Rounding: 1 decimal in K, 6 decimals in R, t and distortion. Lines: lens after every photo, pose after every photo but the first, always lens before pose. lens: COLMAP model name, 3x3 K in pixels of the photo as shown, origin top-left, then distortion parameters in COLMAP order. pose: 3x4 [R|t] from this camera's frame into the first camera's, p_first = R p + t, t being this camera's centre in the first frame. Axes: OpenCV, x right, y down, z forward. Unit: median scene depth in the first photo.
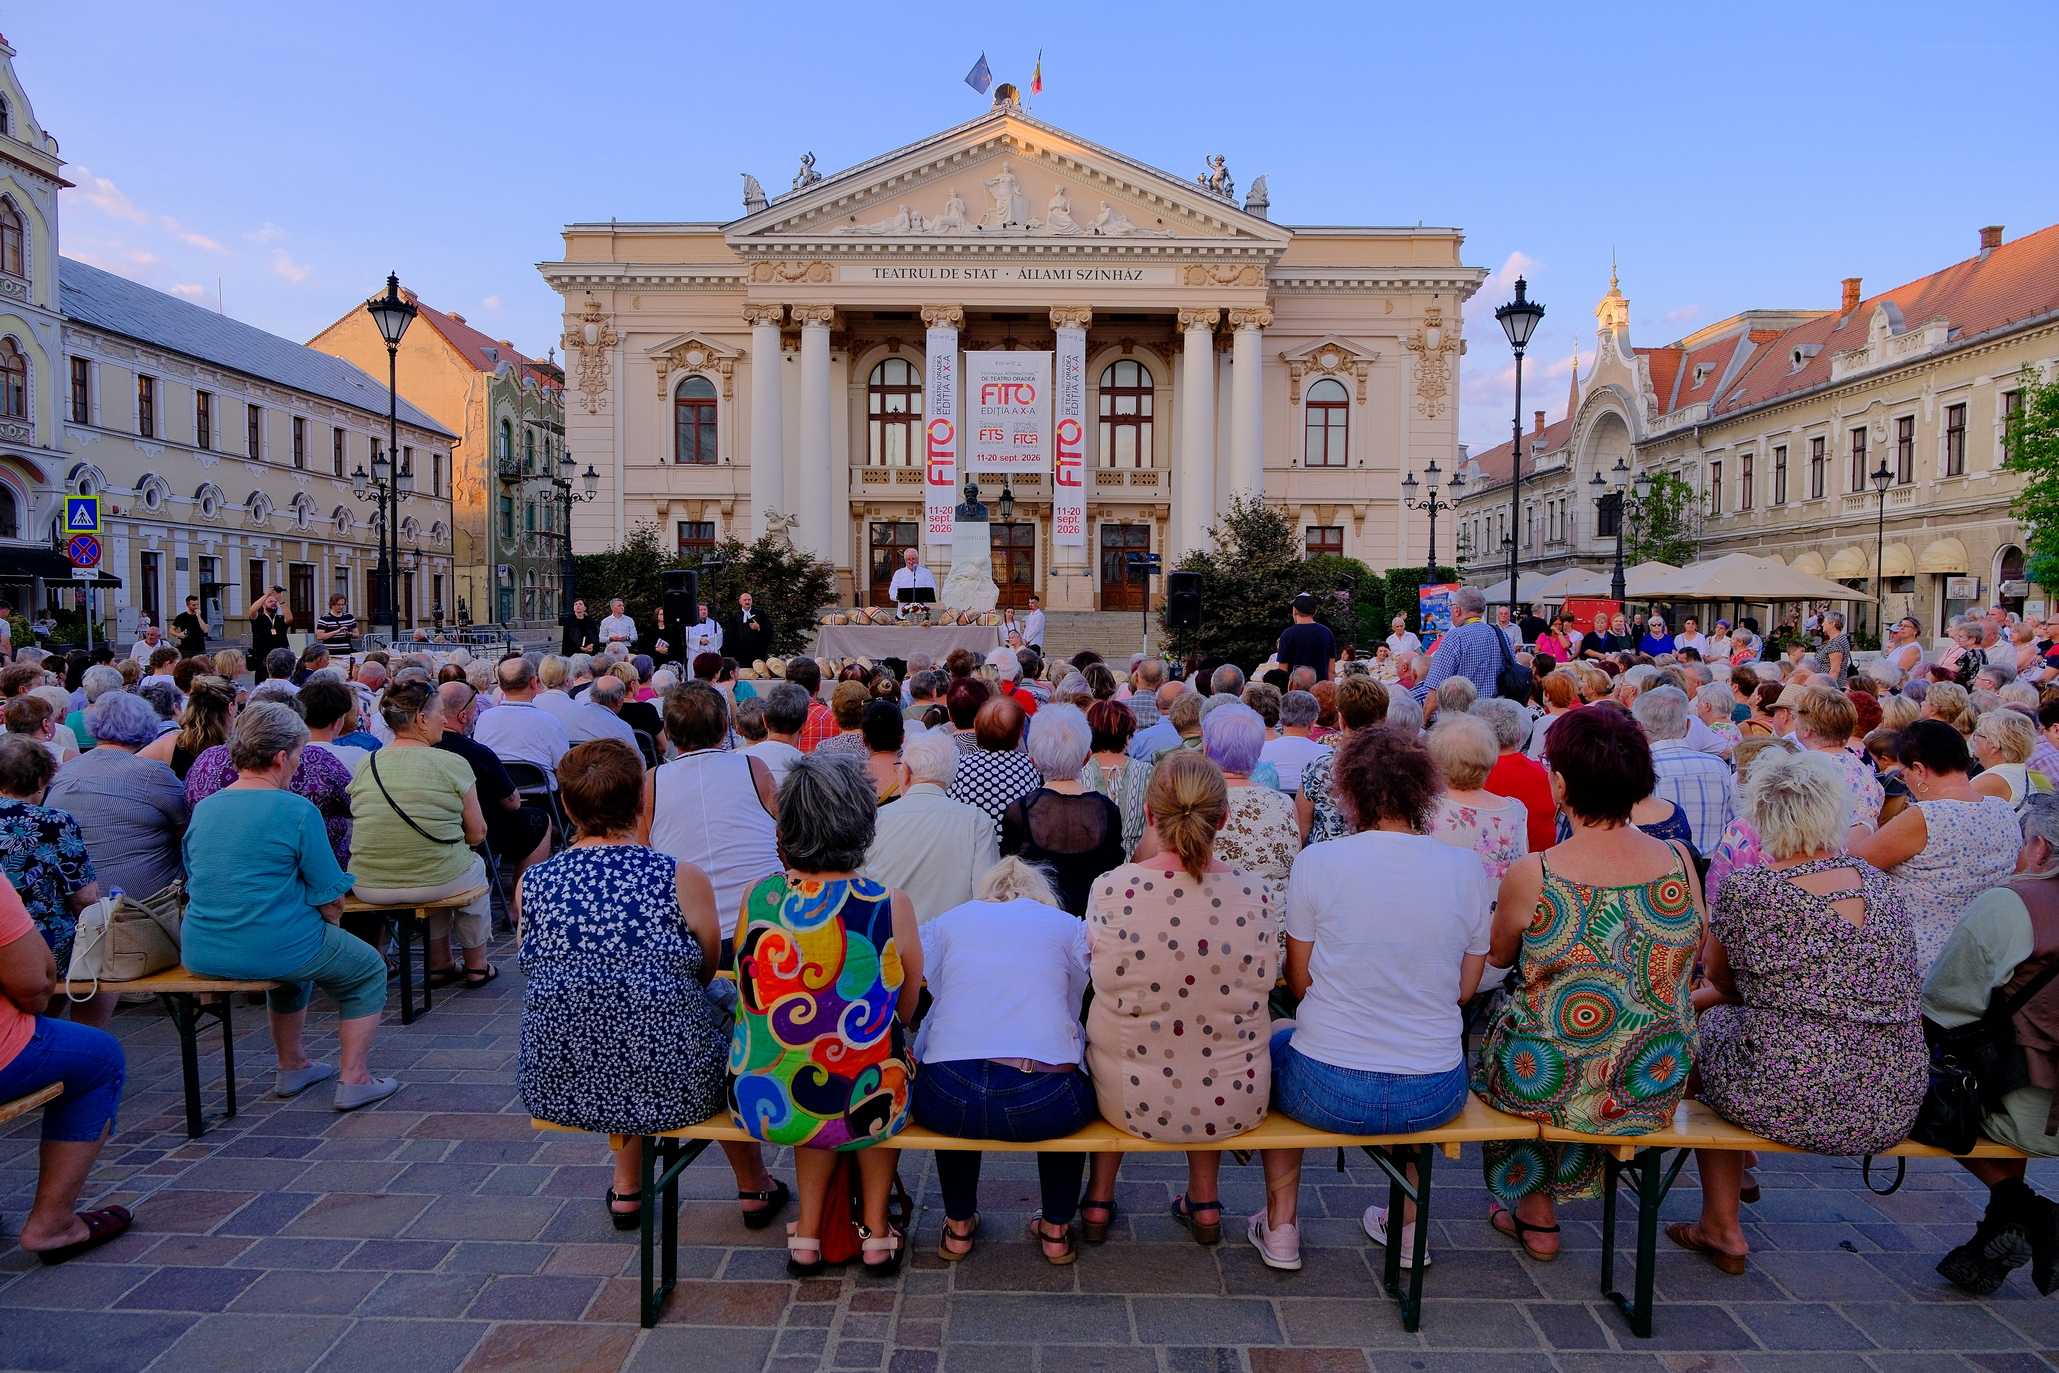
lens RADIAL K [[1393.8, 0, 1045.4], [0, 1393.8, 686.3], [0, 0, 1]] dist [-0.028132, 0.005330]
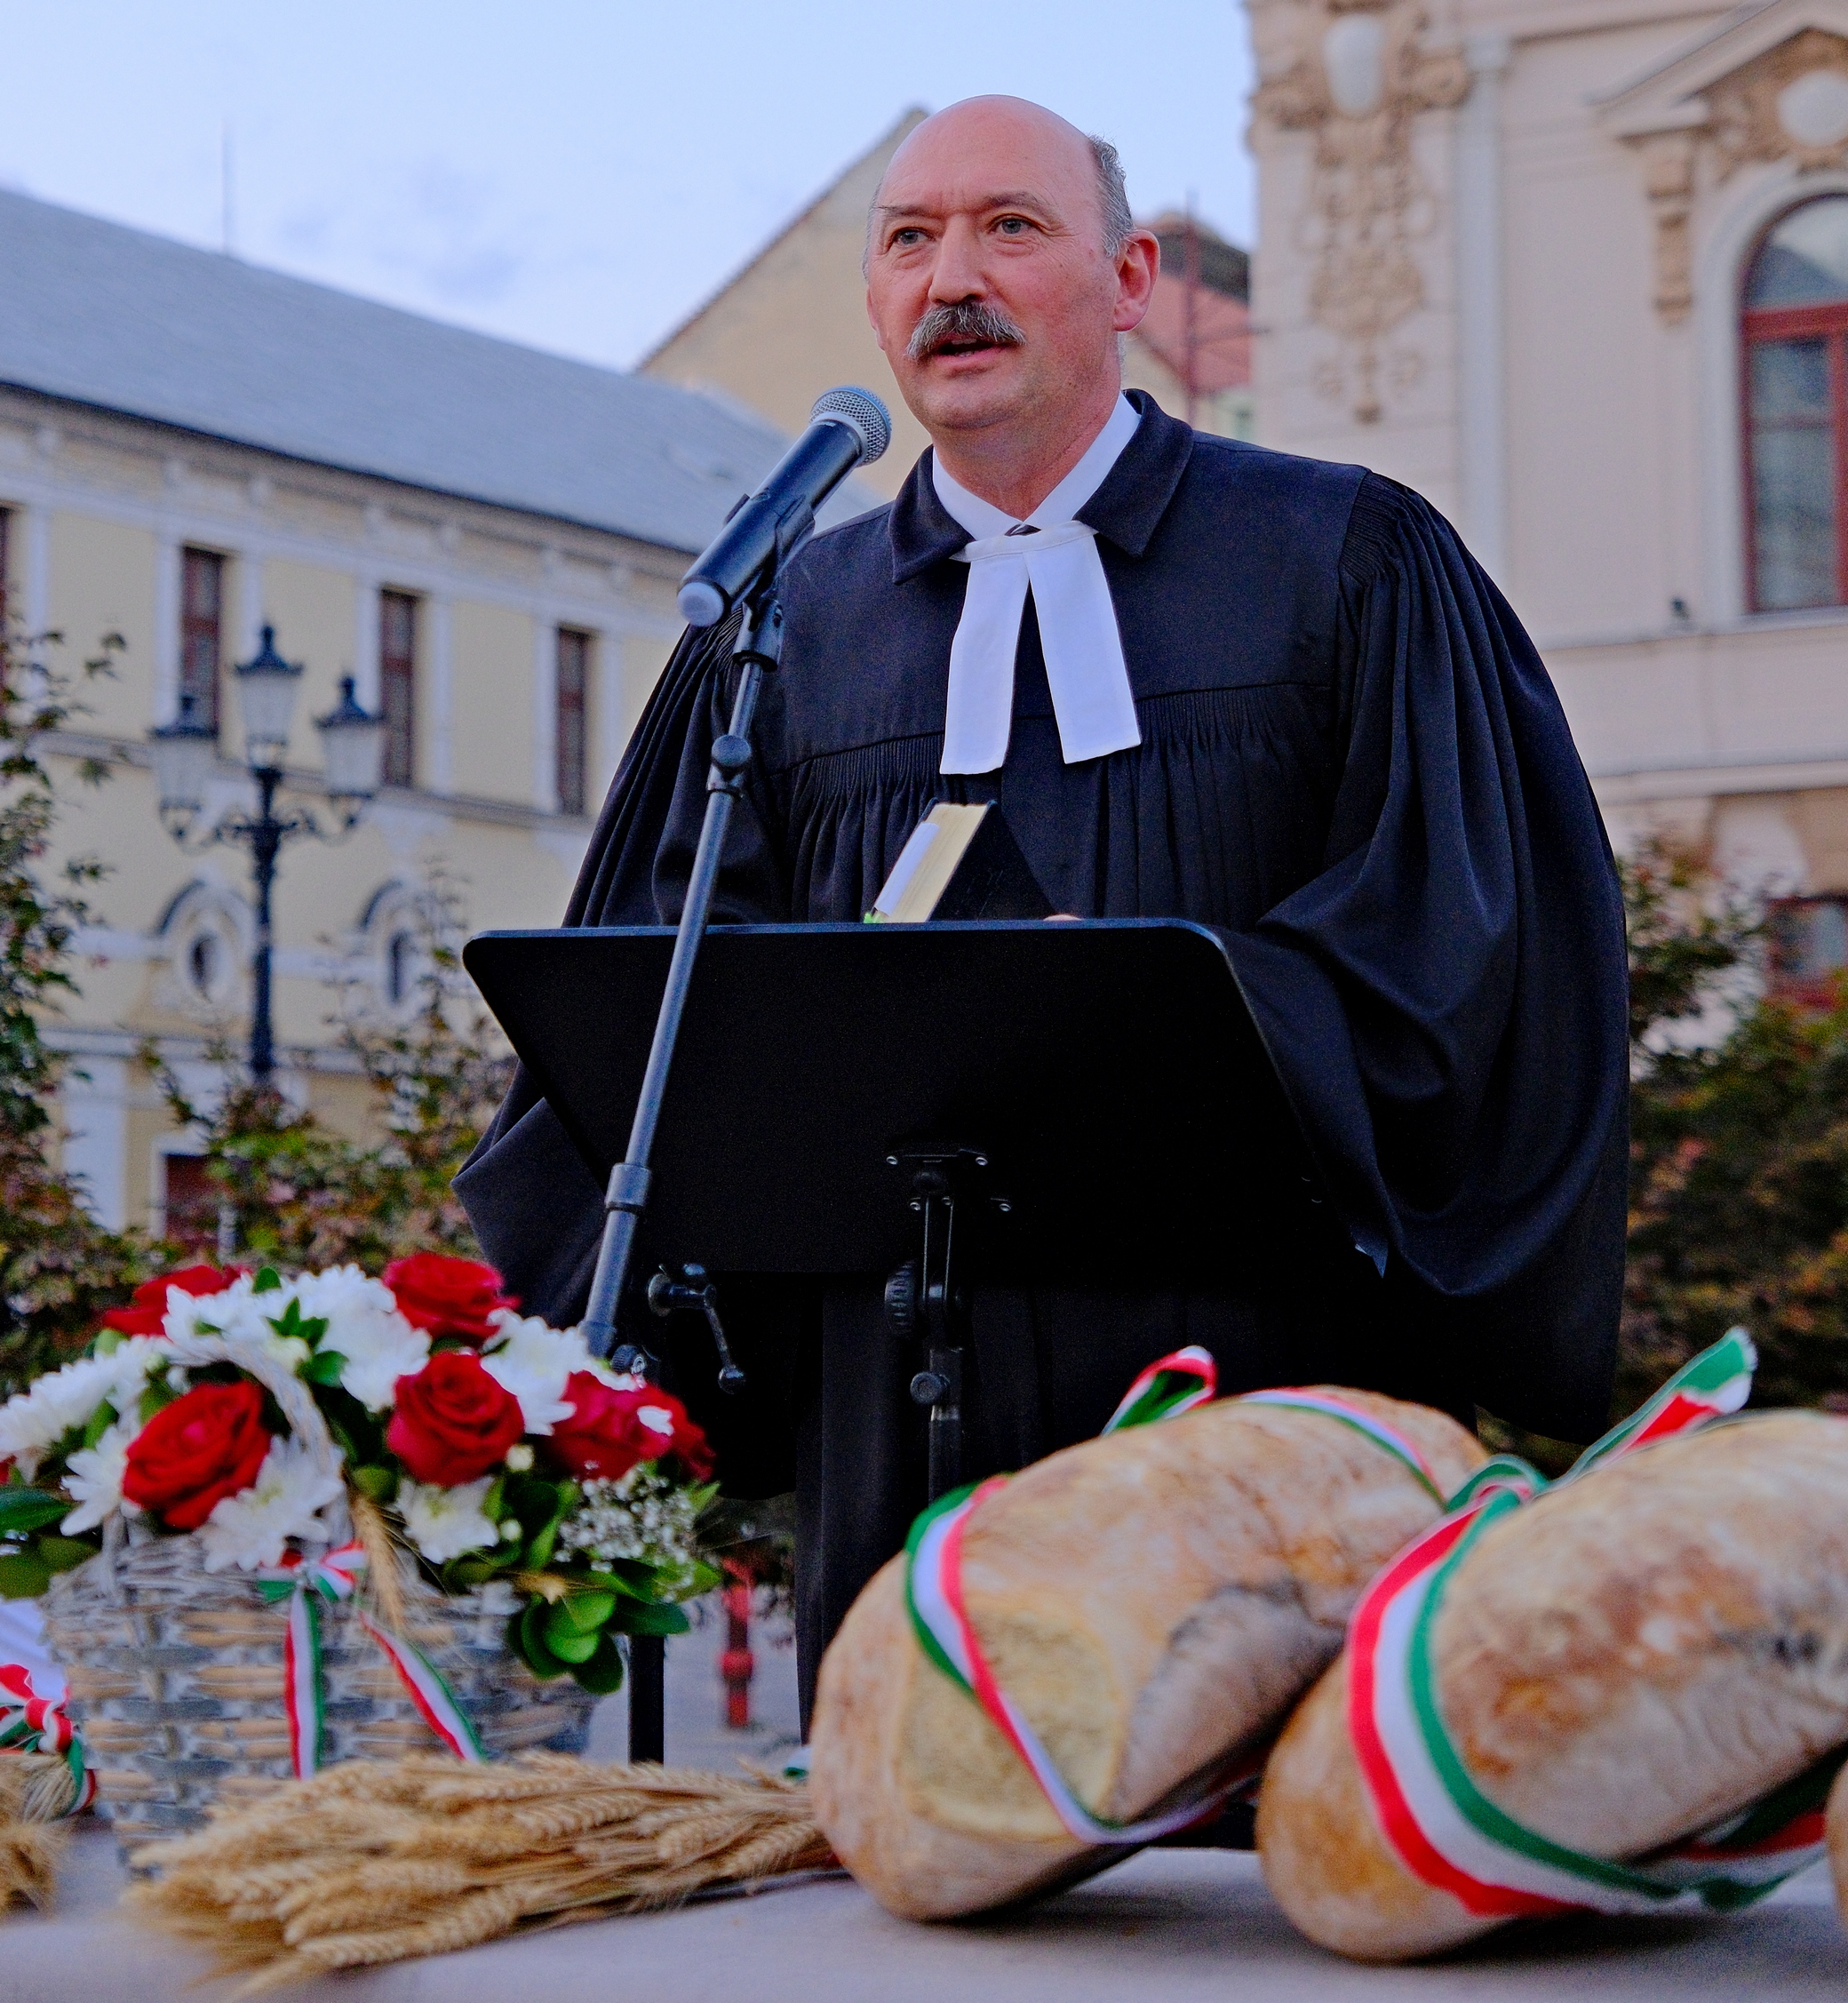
lens RADIAL K [[4921.9, 0, 765.6], [0, 4921.9, 753.8], [0, 0, 1]] dist [0.044923, 0.000000]
pose [[0.848413, -0.073710, -0.524177, -0.006665], [-0.015683, 0.986322, -0.164081, -0.017972], [0.529102, 0.147430, 0.835653, 0.314934]]
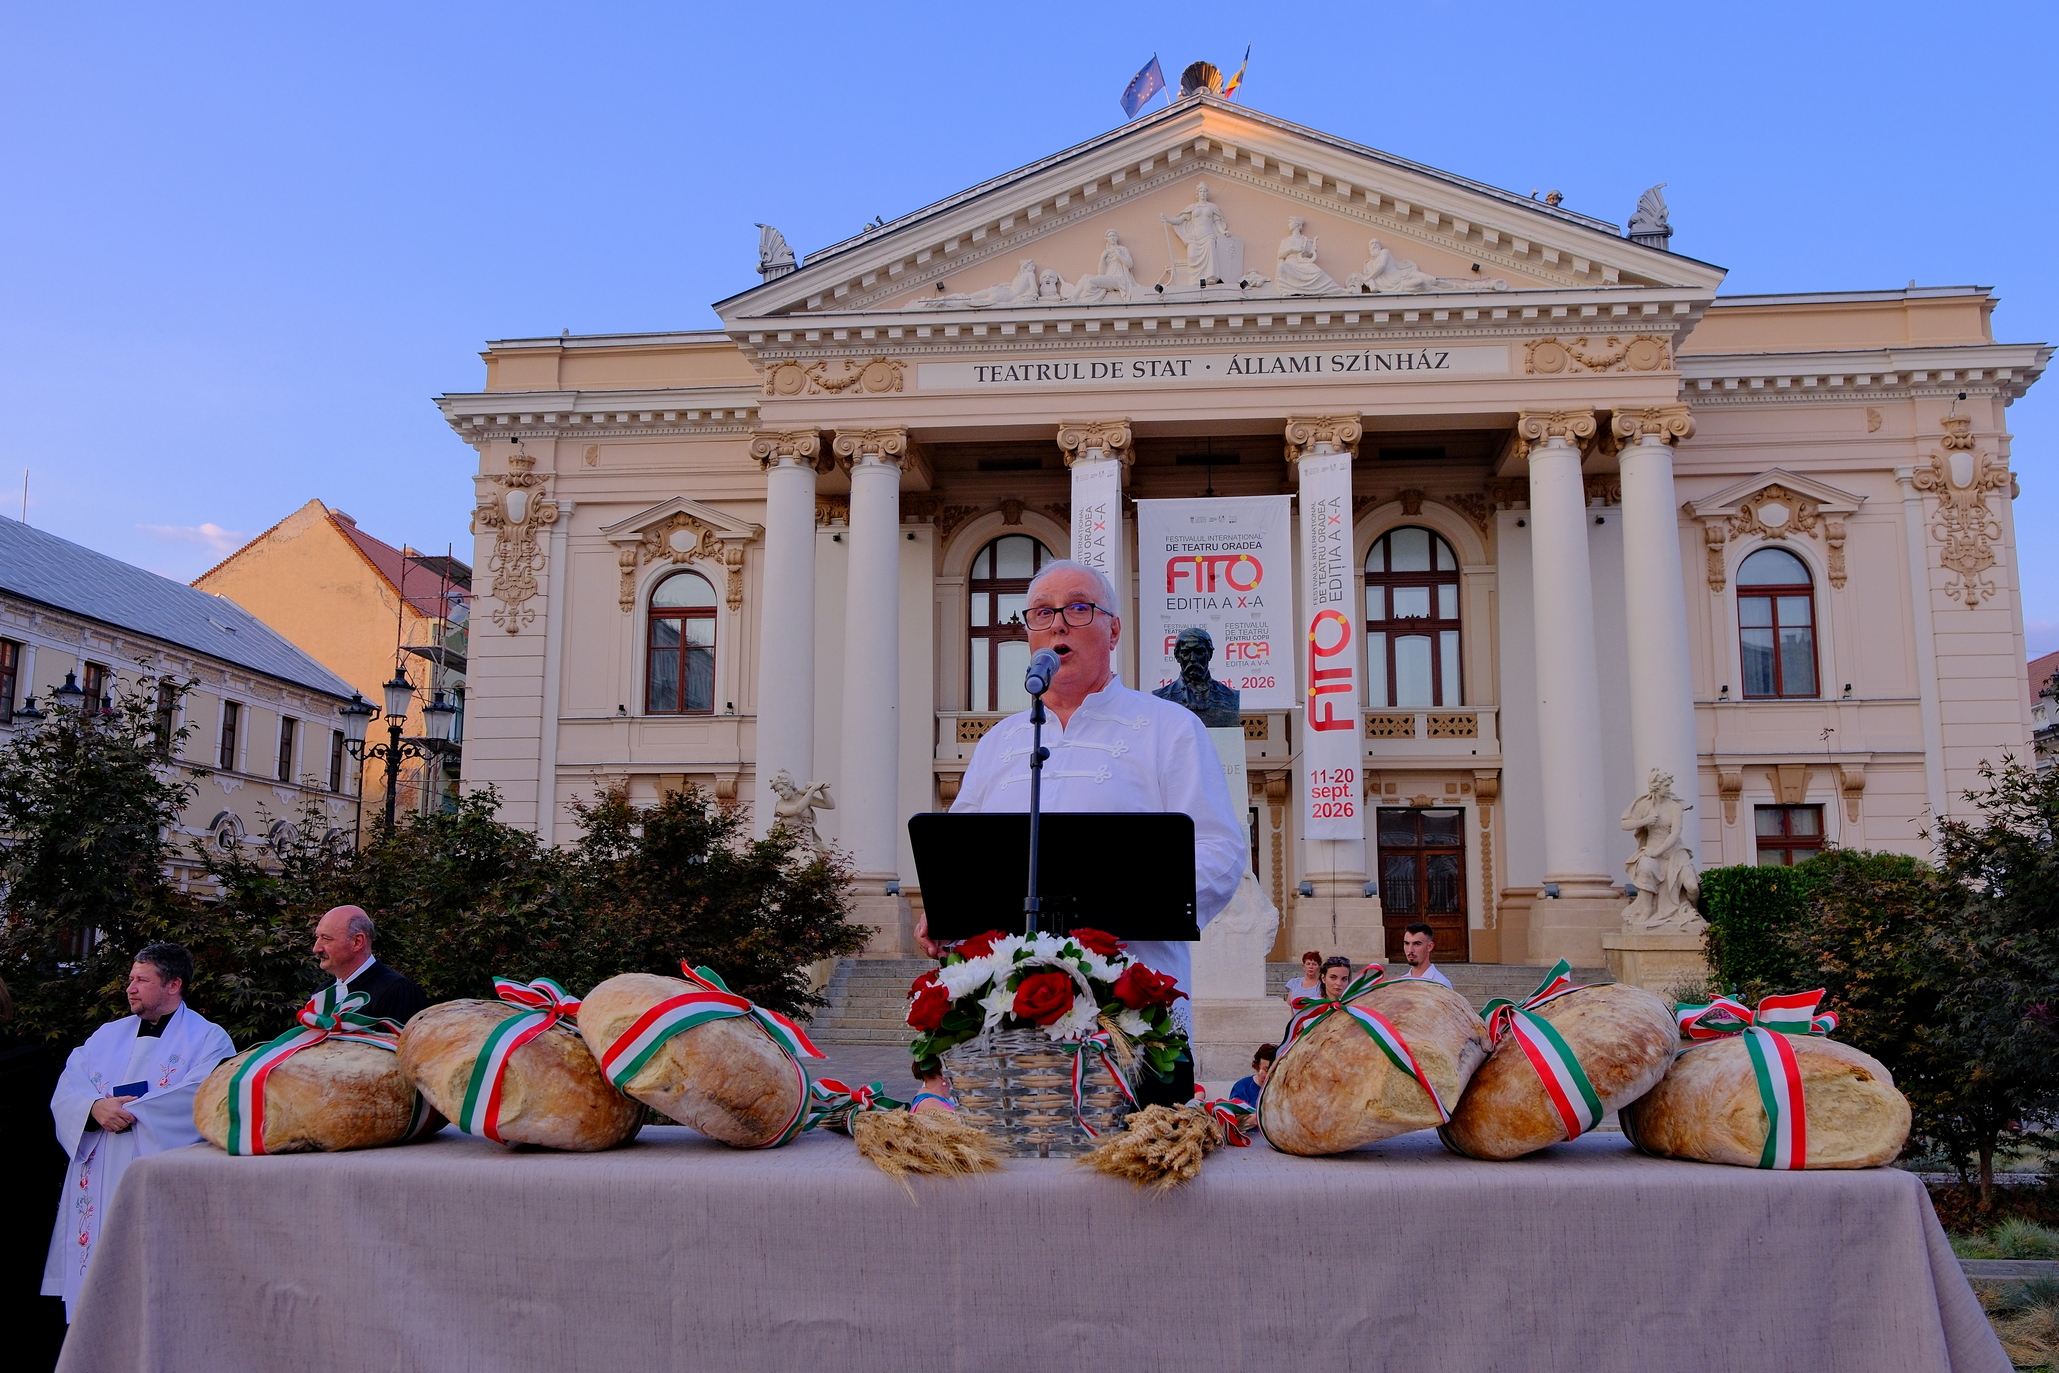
lens RADIAL K [[1713.2, 0, 1034.9], [0, 1713.2, 708.6], [0, 0, 1]] dist [-0.030917, 0.016021]
pose [[0.995124, -0.019377, -0.096713, -0.030215], [-0.000317, 0.979881, -0.199584, -0.017534], [0.098634, 0.198642, 0.975096, 0.307594]]
